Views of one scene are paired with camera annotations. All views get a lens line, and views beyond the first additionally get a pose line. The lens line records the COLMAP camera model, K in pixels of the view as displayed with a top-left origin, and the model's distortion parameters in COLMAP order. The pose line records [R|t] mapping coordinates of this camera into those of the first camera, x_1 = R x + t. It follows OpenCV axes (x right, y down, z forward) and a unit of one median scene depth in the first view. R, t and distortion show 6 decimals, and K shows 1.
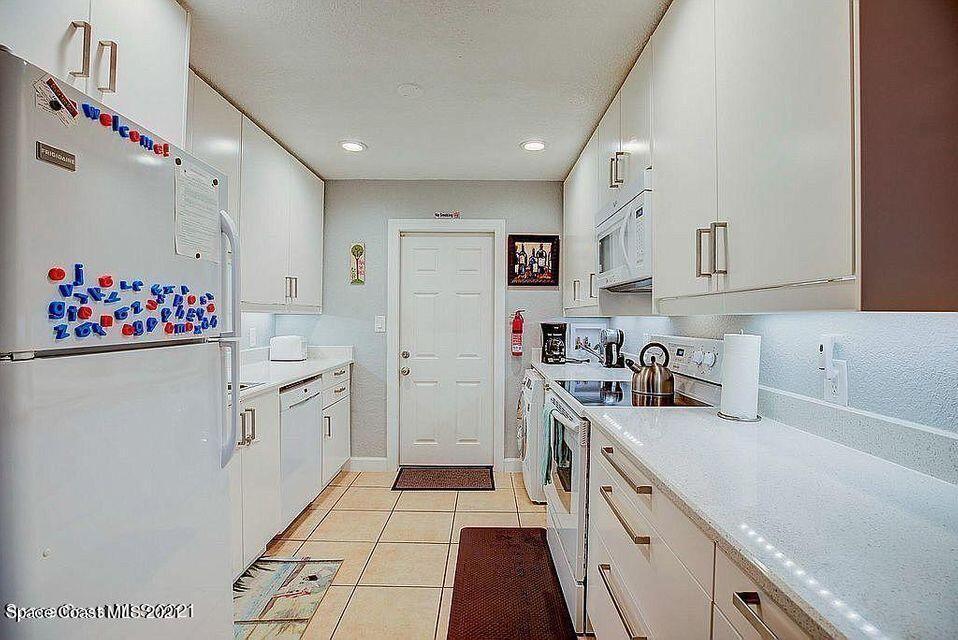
lens RADIAL K [[430.6, 0, 479.0], [0, 430.6, 320.0], [0, 0, 1]] dist [-0.000266, -0.000055]
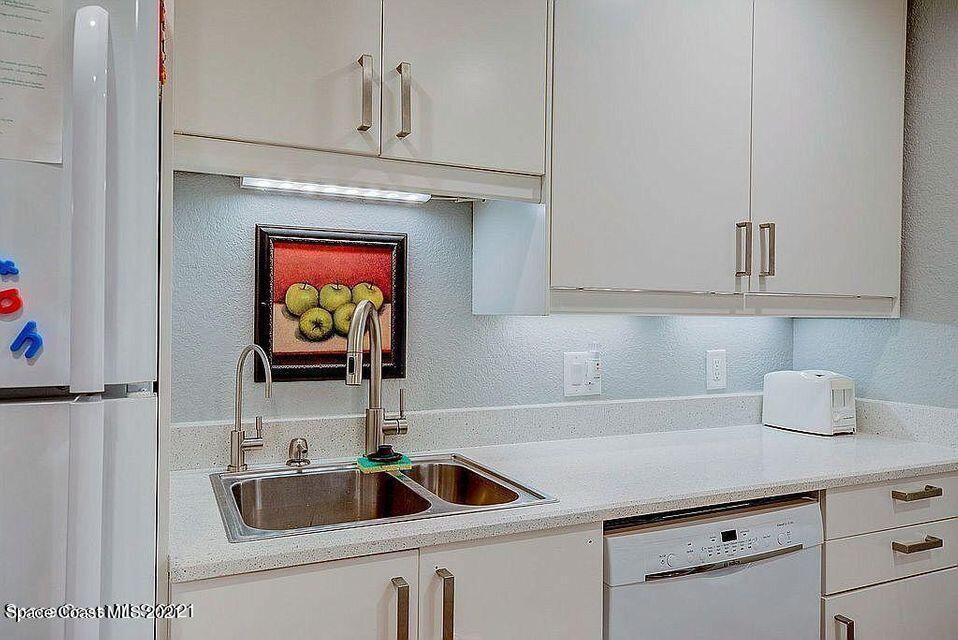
lens RADIAL K [[663.3, 0, 479.0], [0, 663.3, 320.0], [0, 0, 1]] dist [-0.001404, -0.000718]
pose [[0.436689, 0.001350, -0.899611, -0.005871], [-0.014591, 0.999878, -0.005582, -0.004062], [0.899494, 0.015564, 0.436656, 0.452010]]
